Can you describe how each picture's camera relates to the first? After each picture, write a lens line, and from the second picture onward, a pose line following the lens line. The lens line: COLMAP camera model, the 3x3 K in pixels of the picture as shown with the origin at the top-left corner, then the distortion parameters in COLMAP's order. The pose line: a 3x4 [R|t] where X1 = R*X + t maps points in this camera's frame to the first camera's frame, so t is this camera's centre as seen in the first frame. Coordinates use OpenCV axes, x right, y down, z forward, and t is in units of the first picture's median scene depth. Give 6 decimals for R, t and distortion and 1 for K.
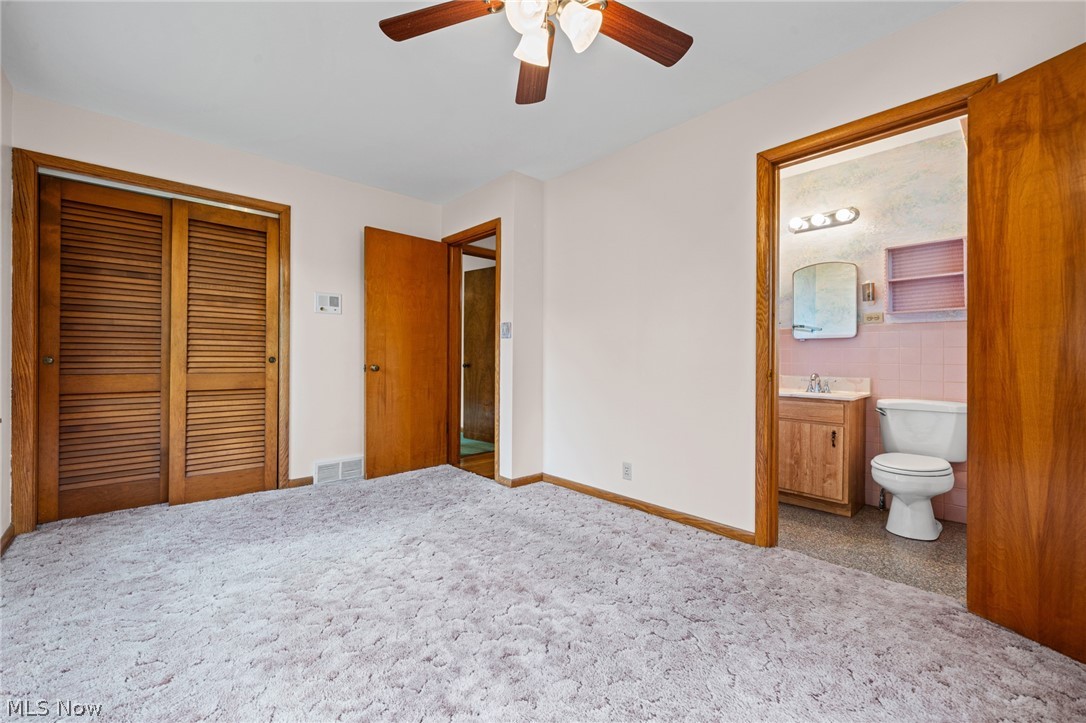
lens RADIAL K [[452.7, 0, 543.0], [0, 452.7, 361.5], [0, 0, 1]] dist [0.002431, 0.000095]
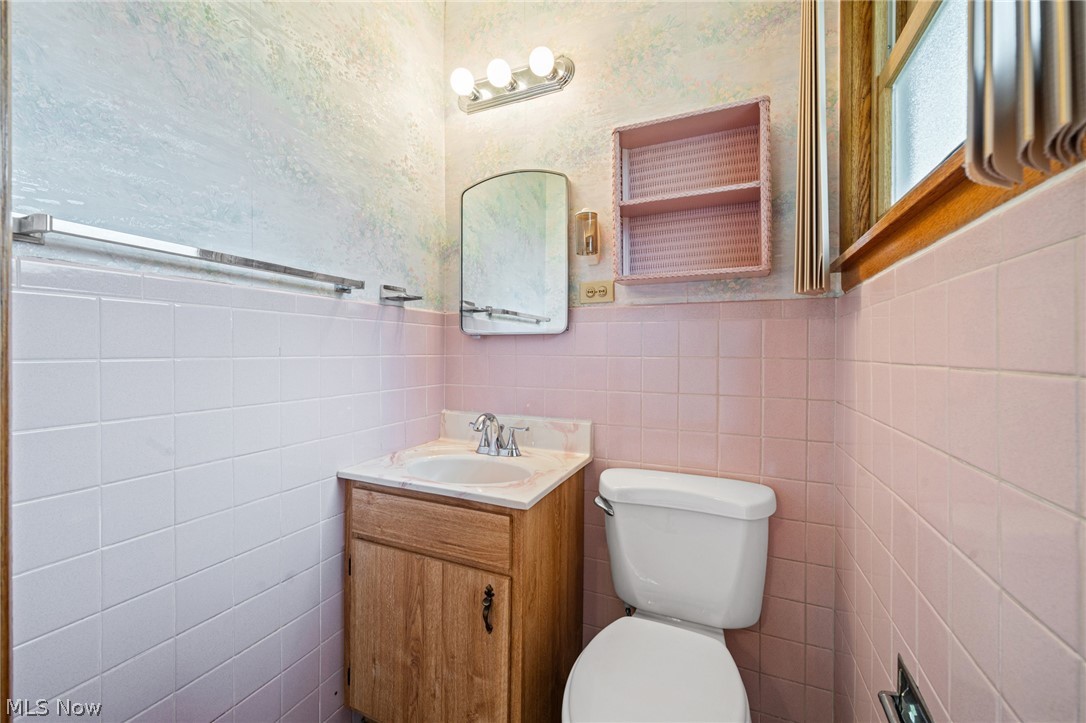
lens RADIAL K [[452.7, 0, 543.0], [0, 452.7, 361.5], [0, 0, 1]] dist [0.002431, 0.000095]
pose [[0.918460, -0.009077, 0.395410, 0.498773], [0.002794, 0.999861, 0.016464, -0.033184], [-0.395505, -0.014017, 0.918357, 0.600762]]
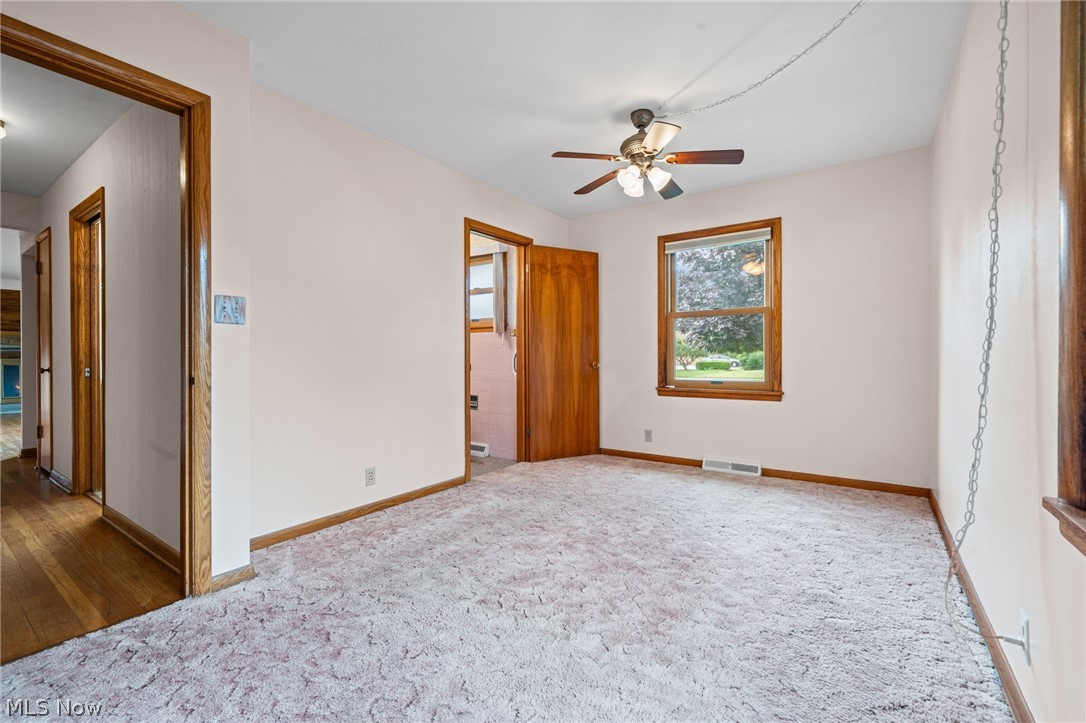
lens RADIAL K [[473.8, 0, 543.3], [0, 473.8, 356.0], [0, 0, 1]] dist [0.000378, 0.000177]
pose [[-0.226132, -0.004491, 0.974086, -1.307987], [0.013479, 0.999879, 0.007739, -0.018006], [-0.974003, 0.014880, -0.226044, 1.320163]]
